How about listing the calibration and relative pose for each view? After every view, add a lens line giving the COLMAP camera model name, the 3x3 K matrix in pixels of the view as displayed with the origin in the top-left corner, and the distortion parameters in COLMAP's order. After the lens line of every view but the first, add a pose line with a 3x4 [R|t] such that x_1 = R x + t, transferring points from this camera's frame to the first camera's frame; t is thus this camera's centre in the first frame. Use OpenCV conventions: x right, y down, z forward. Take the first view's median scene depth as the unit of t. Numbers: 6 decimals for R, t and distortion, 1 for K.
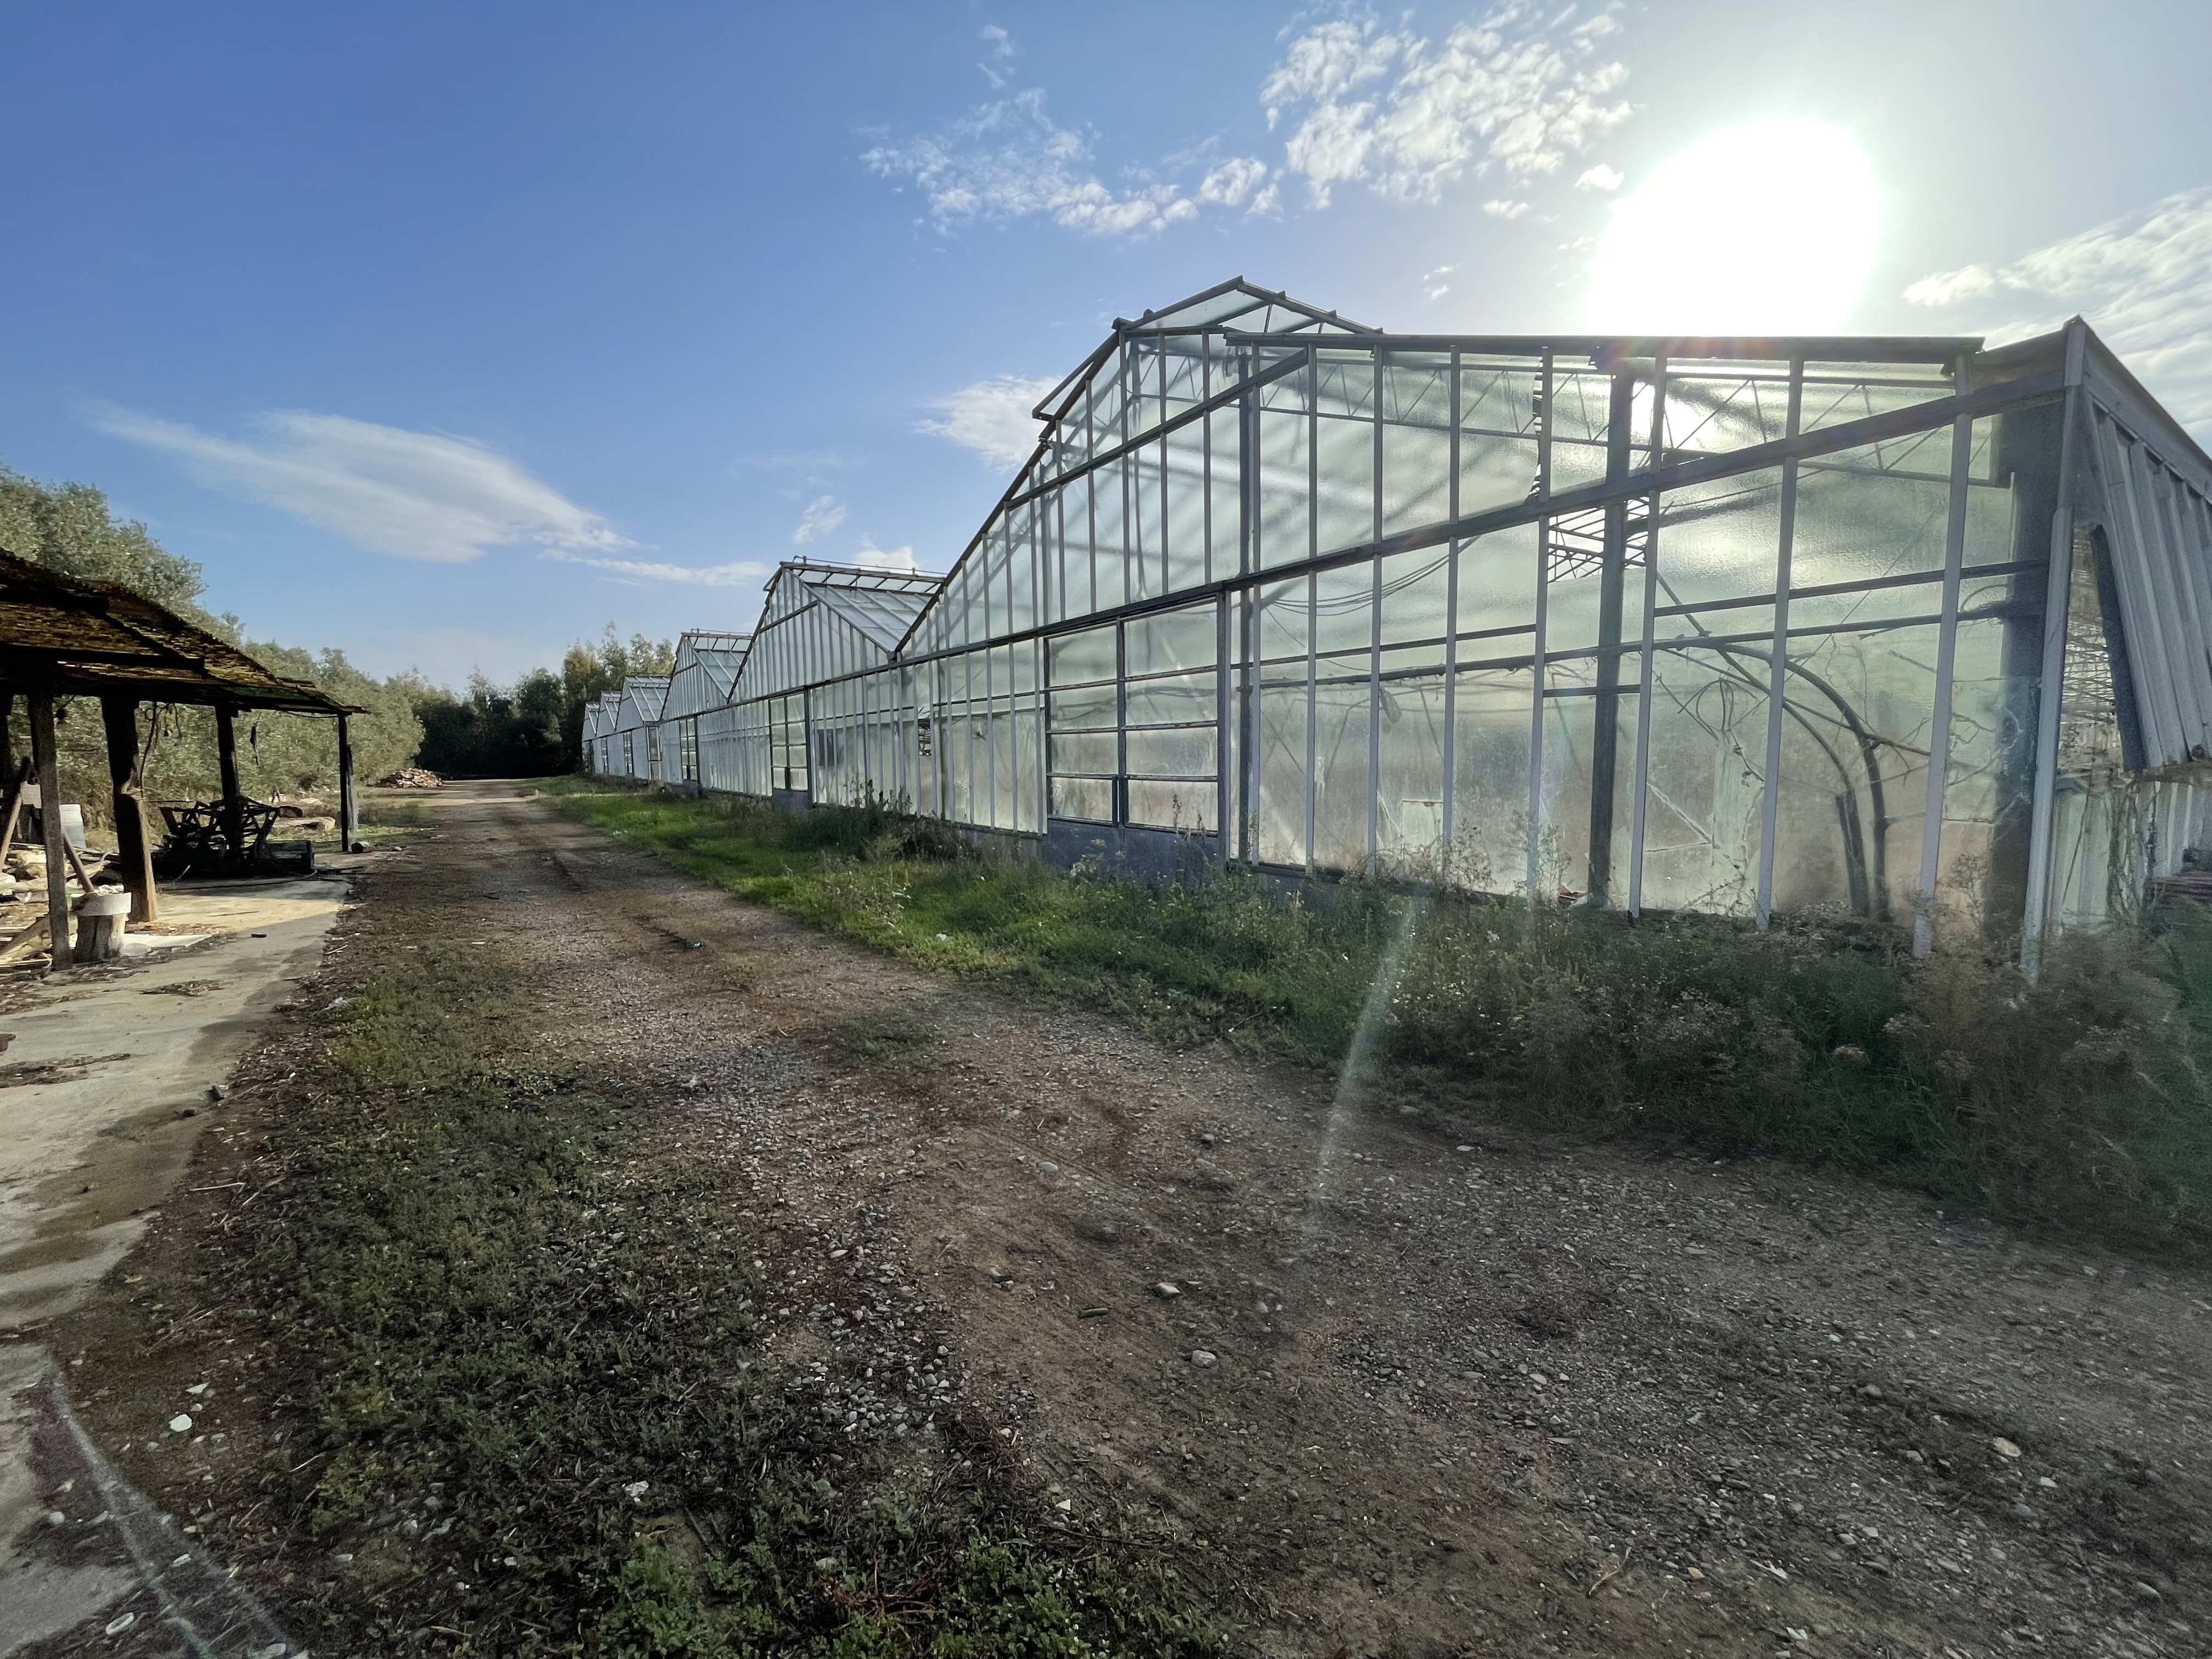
lens RADIAL K [[898.6, 0, 1105.7], [0, 898.6, 818.4], [0, 0, 1]] dist [-0.009265, 0.000149]
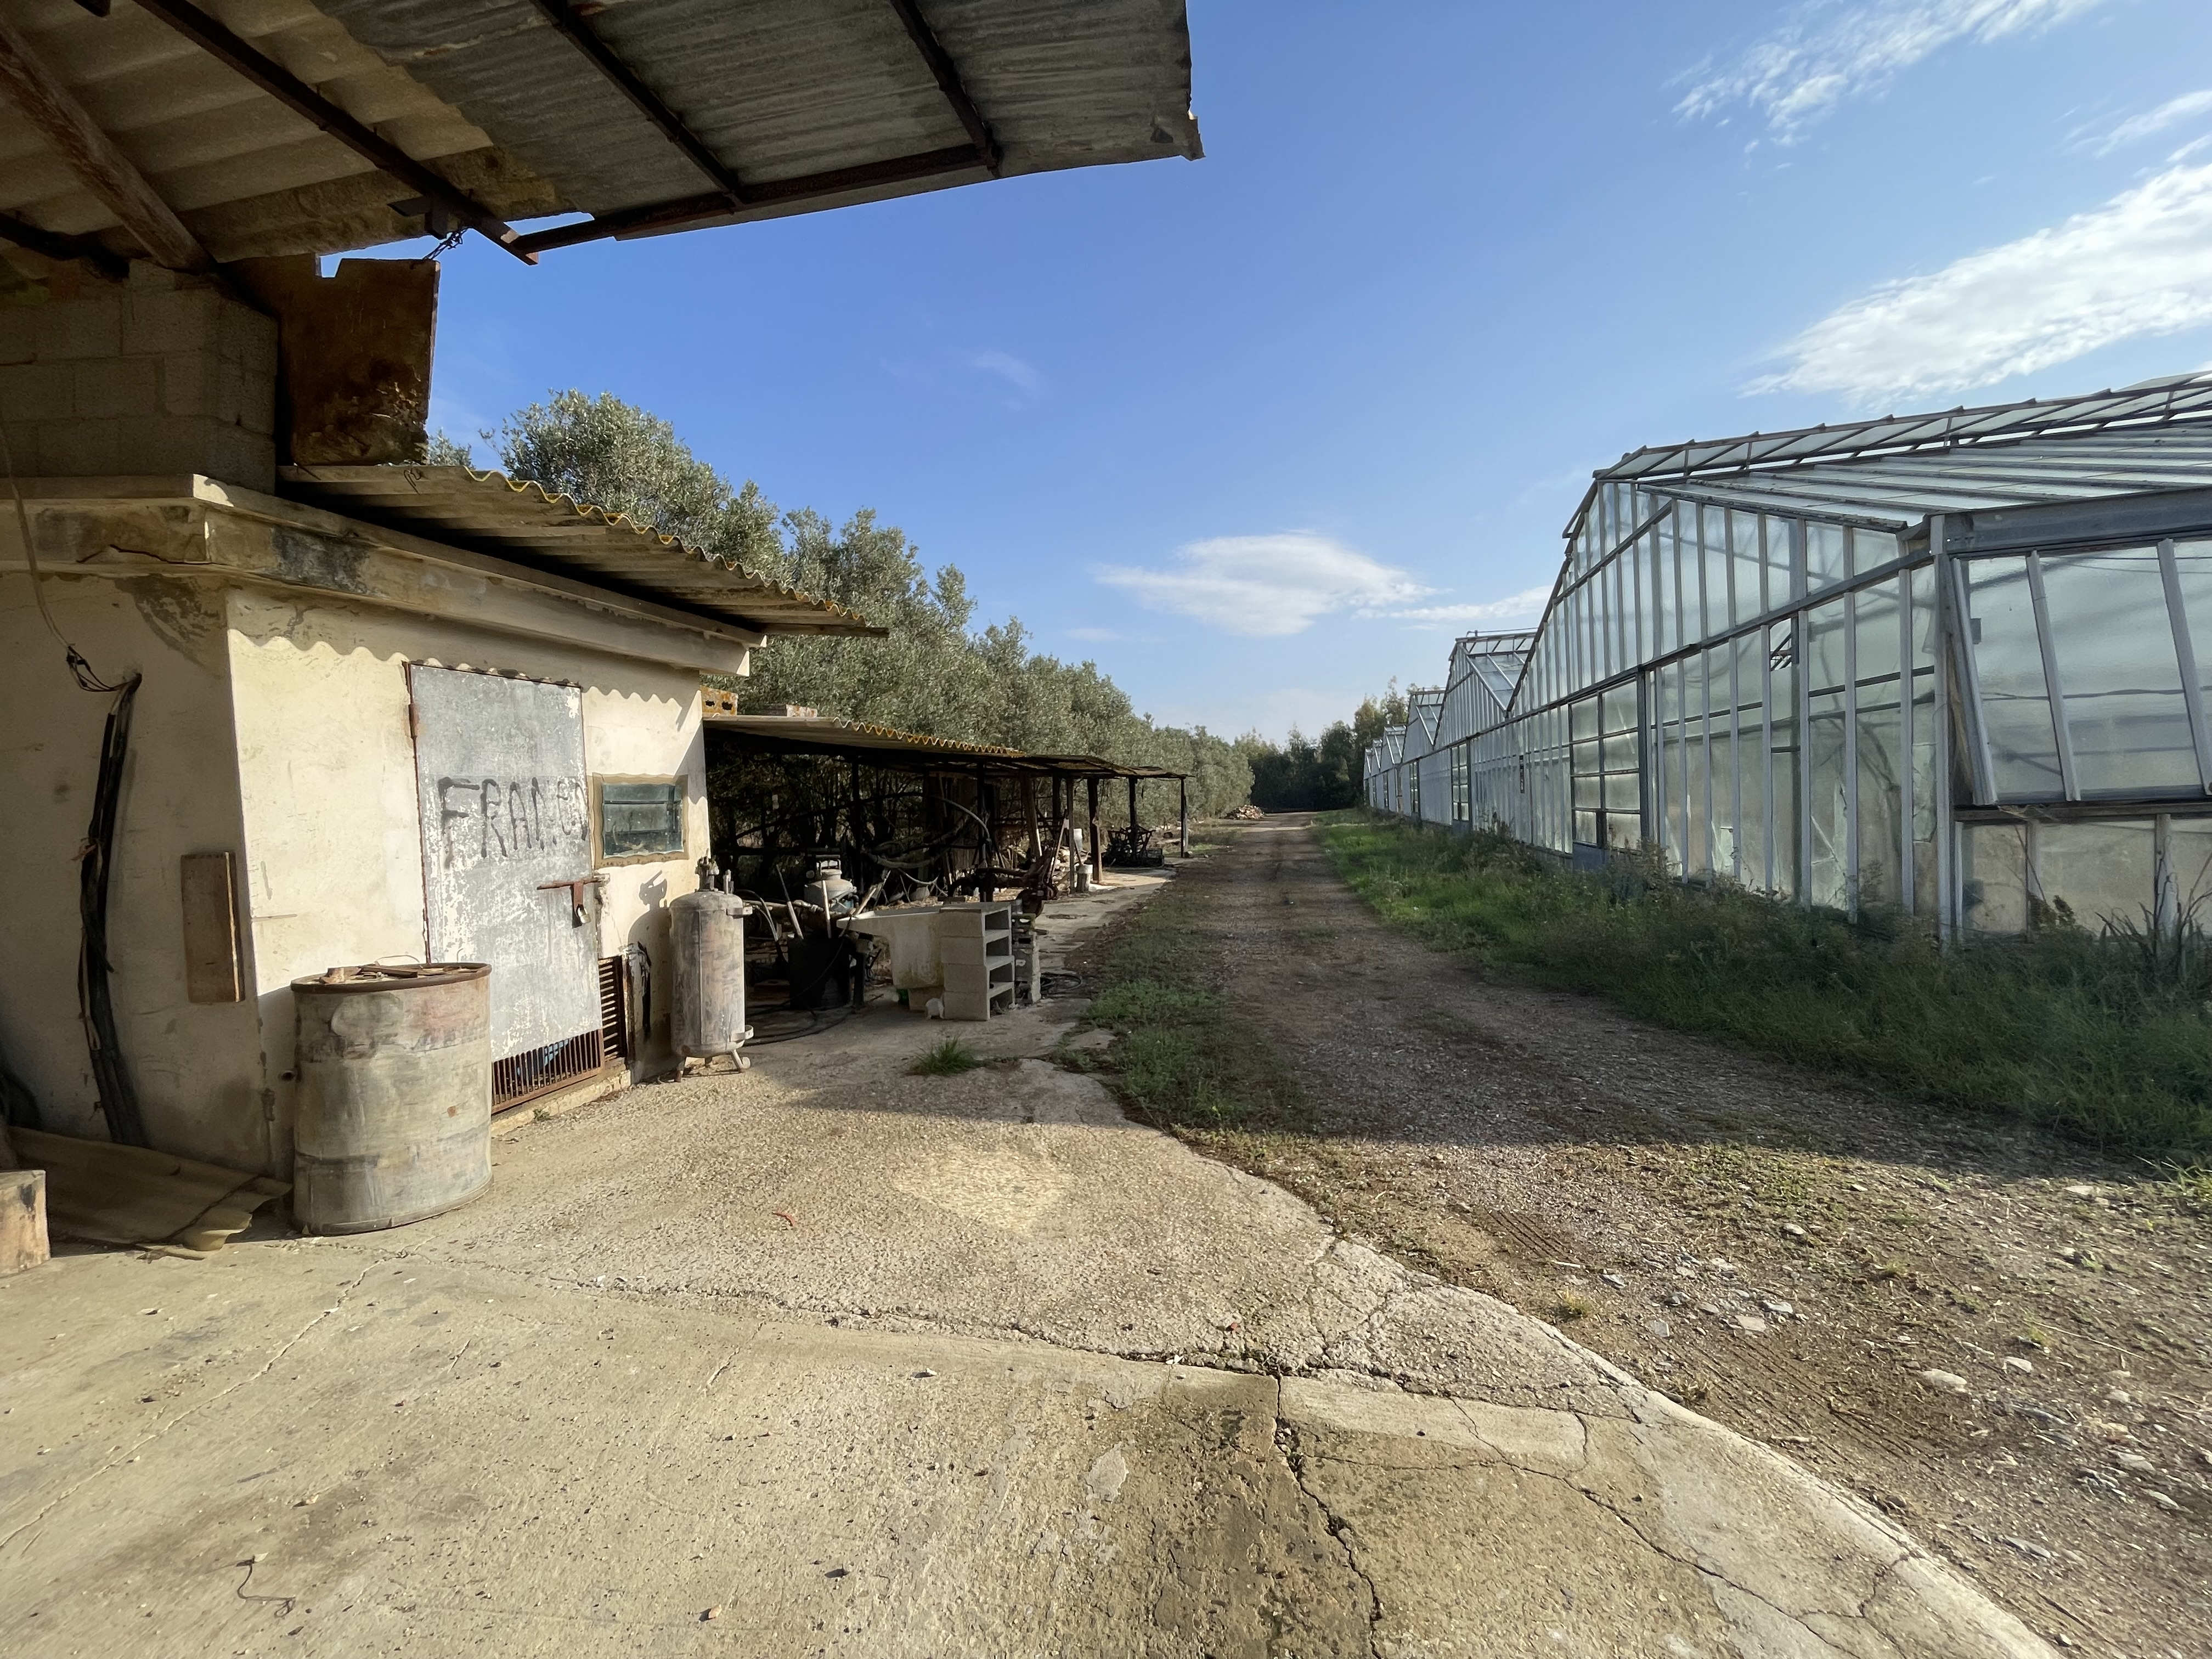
lens RADIAL K [[898.6, 0, 1103.8], [0, 898.6, 826.0], [0, 0, 1]] dist [-0.009265, 0.000149]
pose [[0.671229, 0.000620, -0.741250, 0.083641], [-0.018545, 0.999701, -0.015957, 0.001764], [0.741018, 0.024457, 0.671040, -0.070446]]
